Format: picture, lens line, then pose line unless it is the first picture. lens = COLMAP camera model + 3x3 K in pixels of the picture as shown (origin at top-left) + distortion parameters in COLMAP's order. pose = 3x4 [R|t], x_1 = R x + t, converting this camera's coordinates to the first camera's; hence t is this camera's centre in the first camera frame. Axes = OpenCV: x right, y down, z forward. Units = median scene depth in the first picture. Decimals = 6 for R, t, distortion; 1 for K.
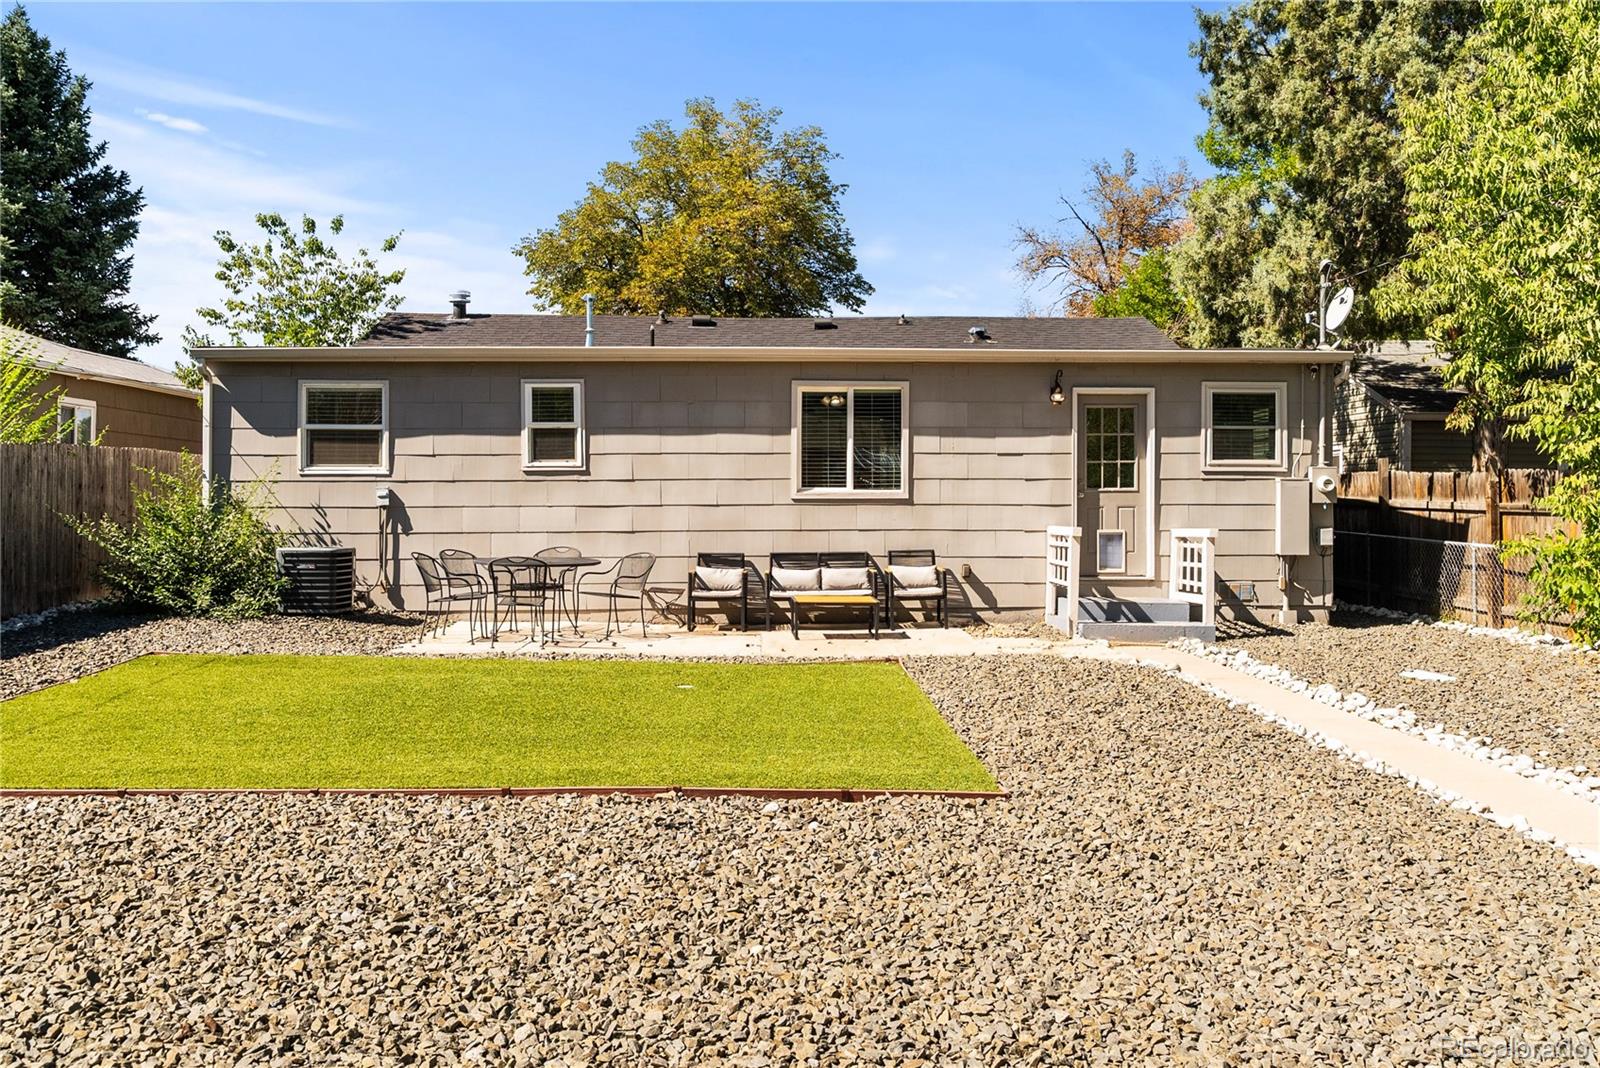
lens RADIAL K [[1290.0, 0, 799.0], [0, 1290.0, 526.7], [0, 0, 1]] dist [0.000909, -0.008011]
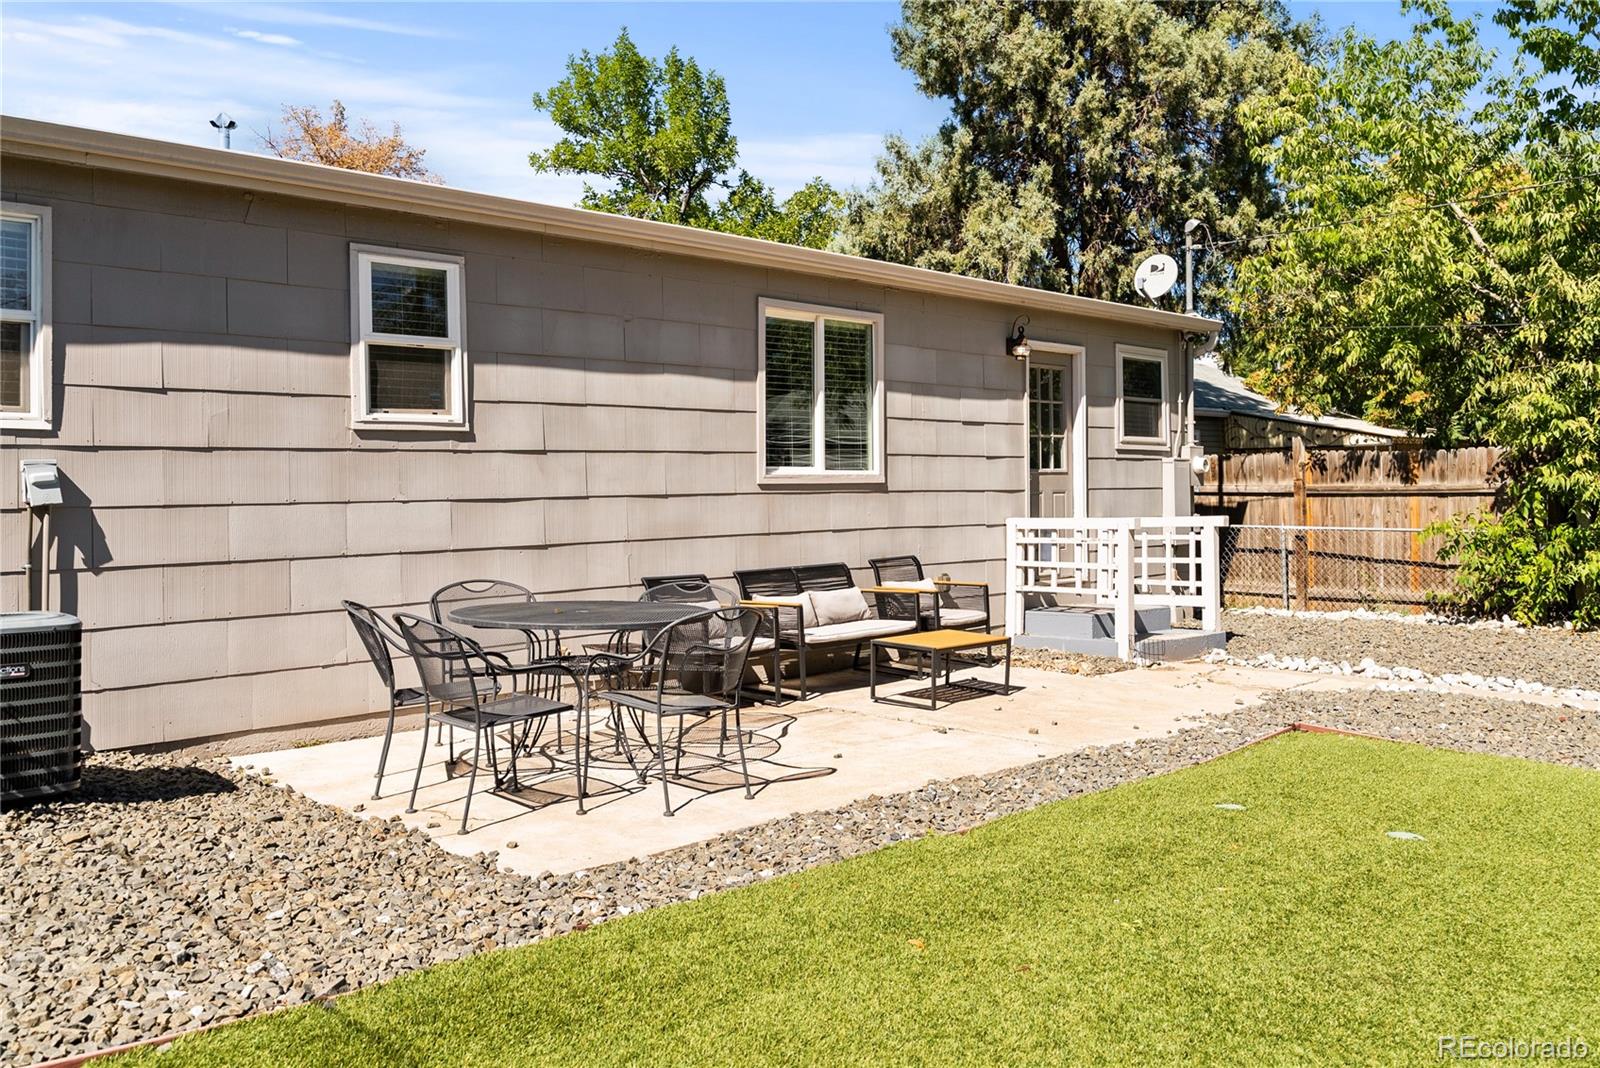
lens RADIAL K [[1290.0, 0, 777.7], [0, 1290.0, 480.4], [0, 0, 1]] dist [0.000909, -0.008011]
pose [[0.737029, -0.003201, 0.675854, -0.424755], [0.026759, 0.999343, -0.024447, -0.007830], [-0.675331, 0.036103, 0.736630, 0.531103]]
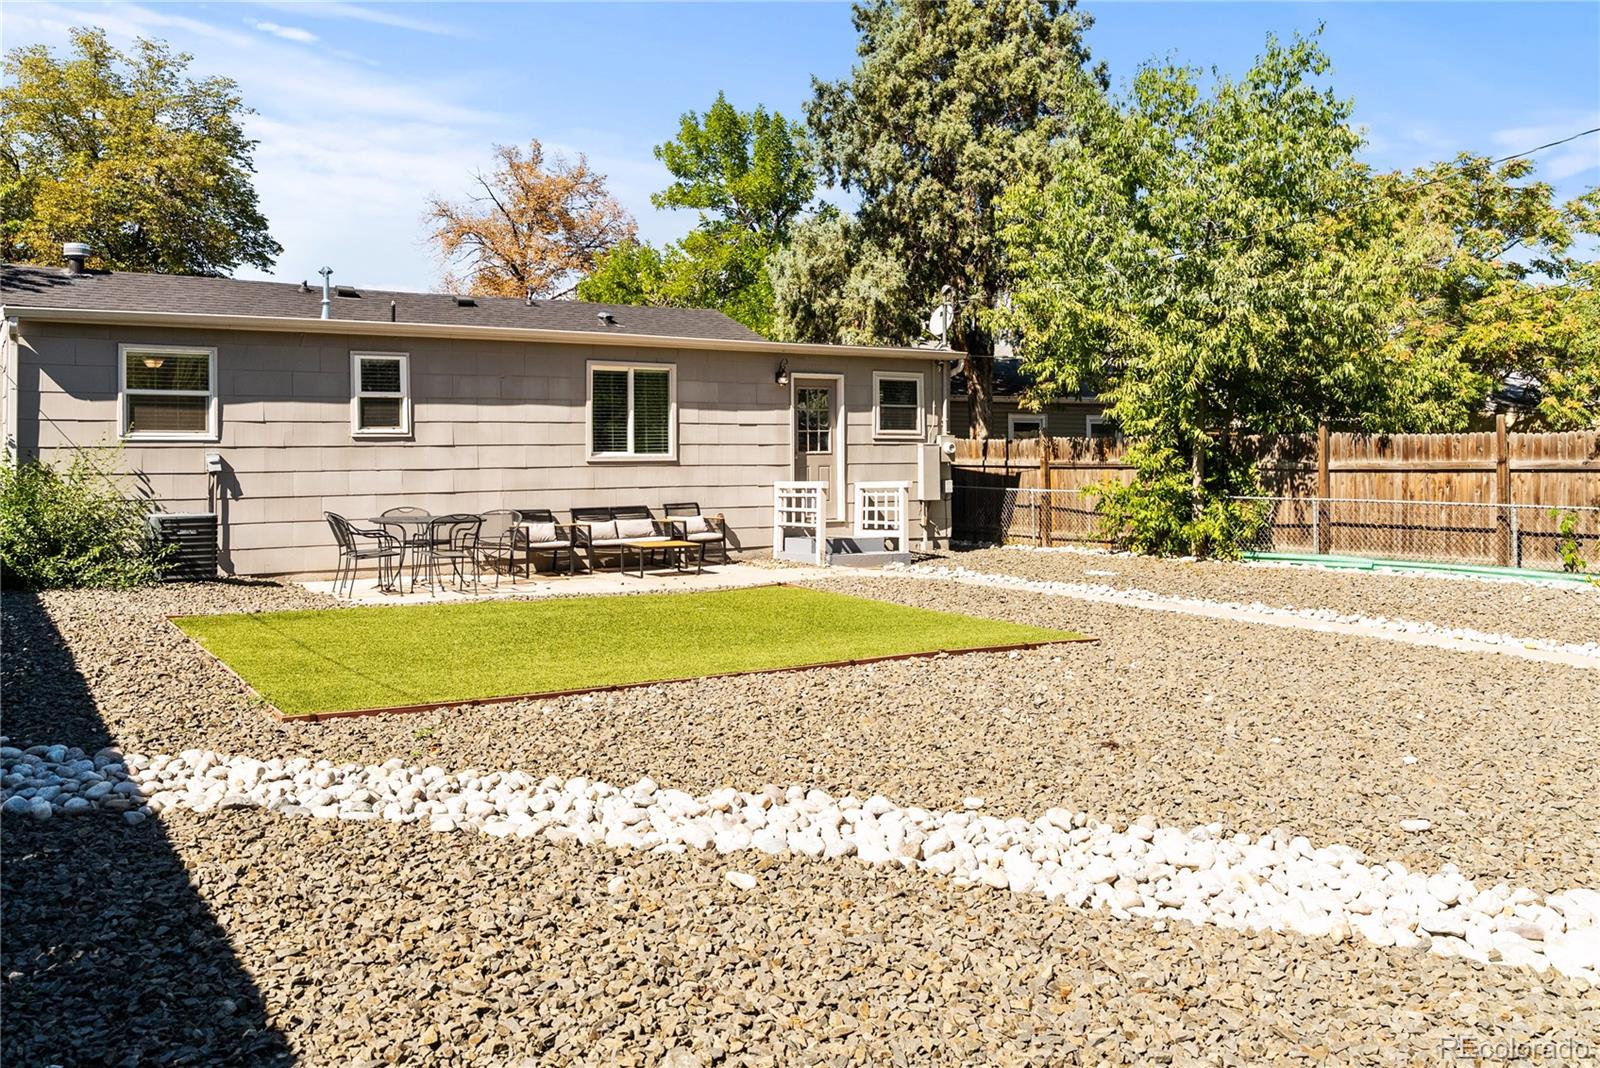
lens RADIAL K [[1290.0, 0, 768.5], [0, 1290.0, 479.4], [0, 0, 1]] dist [0.000909, -0.008011]
pose [[0.860094, -0.014599, 0.509926, -0.459689], [0.019682, 0.999796, -0.004575, 0.003048], [-0.509755, 0.013972, 0.860206, -0.085370]]
